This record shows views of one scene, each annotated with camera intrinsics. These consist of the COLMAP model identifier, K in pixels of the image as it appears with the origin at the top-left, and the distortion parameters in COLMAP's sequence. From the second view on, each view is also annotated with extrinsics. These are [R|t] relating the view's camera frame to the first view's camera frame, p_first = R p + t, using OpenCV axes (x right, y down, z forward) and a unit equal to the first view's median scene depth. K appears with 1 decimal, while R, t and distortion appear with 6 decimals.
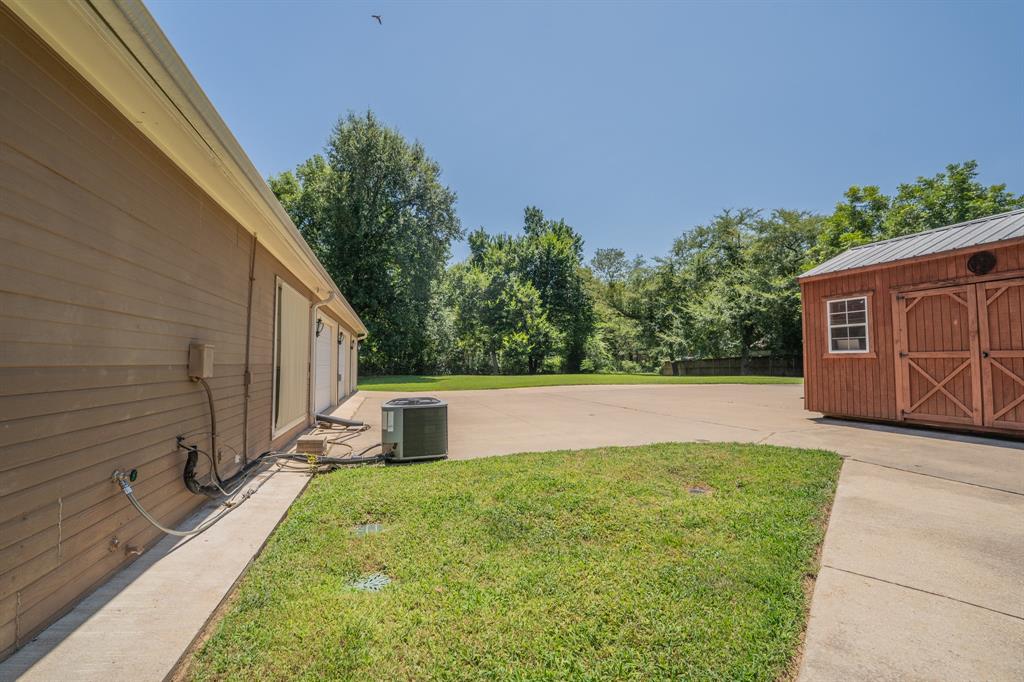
lens RADIAL K [[421.5, 0, 513.9], [0, 421.5, 342.1], [0, 0, 1]] dist [-0.027144, 0.001757]
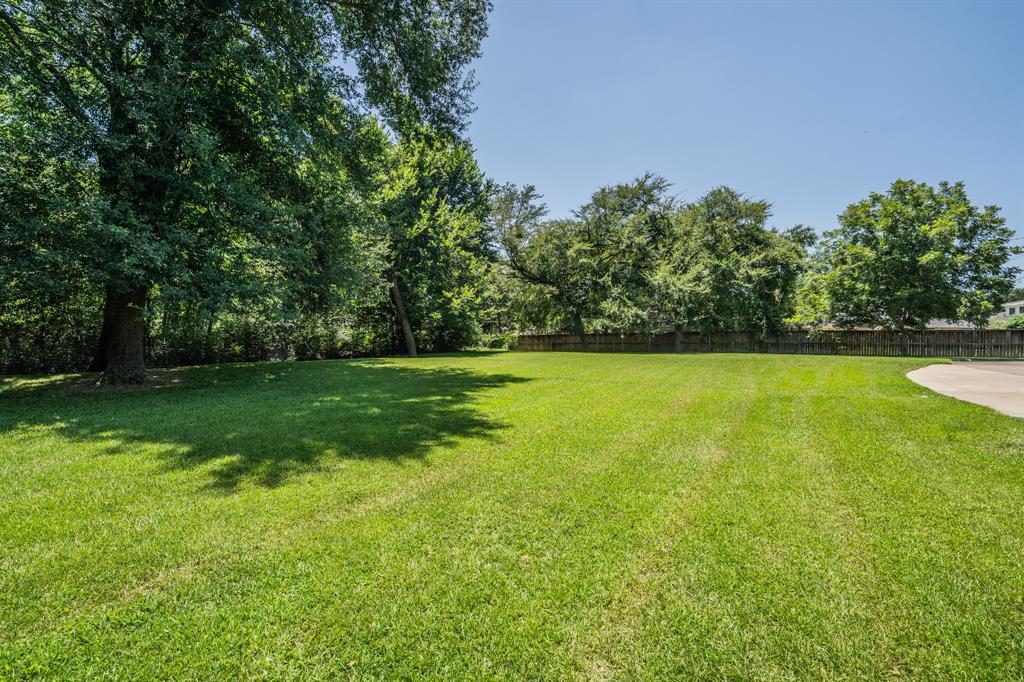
lens RADIAL K [[436.8, 0, 509.6], [0, 436.8, 341.4], [0, 0, 1]] dist [-0.031158, -0.000669]
pose [[0.703490, -0.000980, 0.710704, -0.373386], [-0.042341, 0.998165, 0.043288, 0.024236], [-0.709442, -0.060545, 0.702158, 0.489811]]
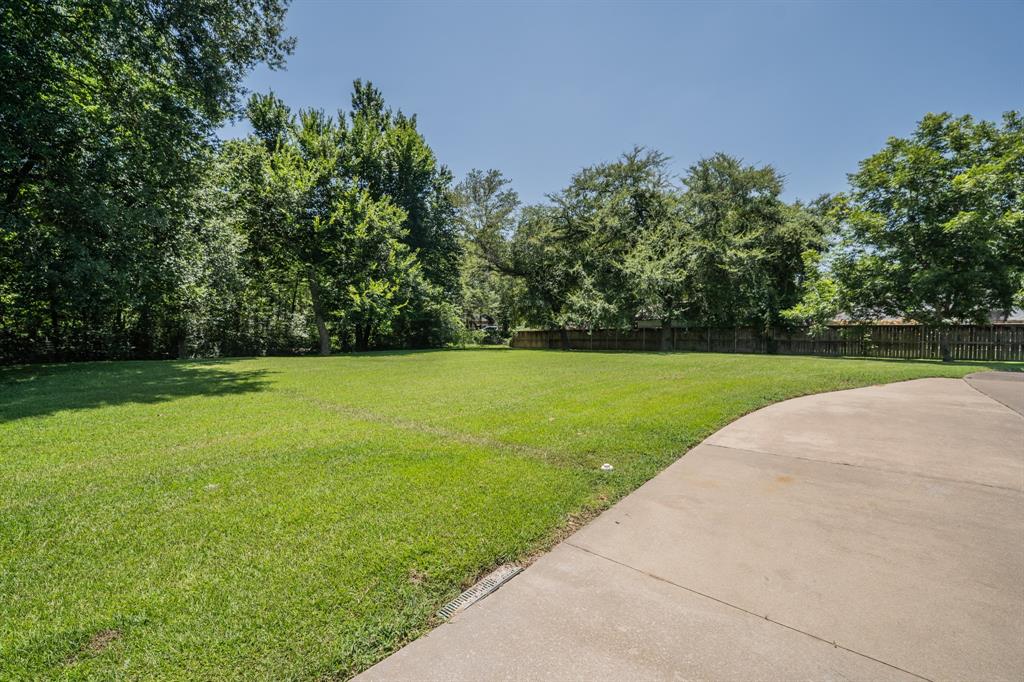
lens RADIAL K [[421.5, 0, 510.8], [0, 421.5, 347.6], [0, 0, 1]] dist [-0.027144, 0.001757]
pose [[0.833839, -0.011778, 0.551883, -0.145445], [-0.035480, 0.996562, 0.074875, 0.018267], [-0.550867, -0.082014, 0.830554, 0.403131]]
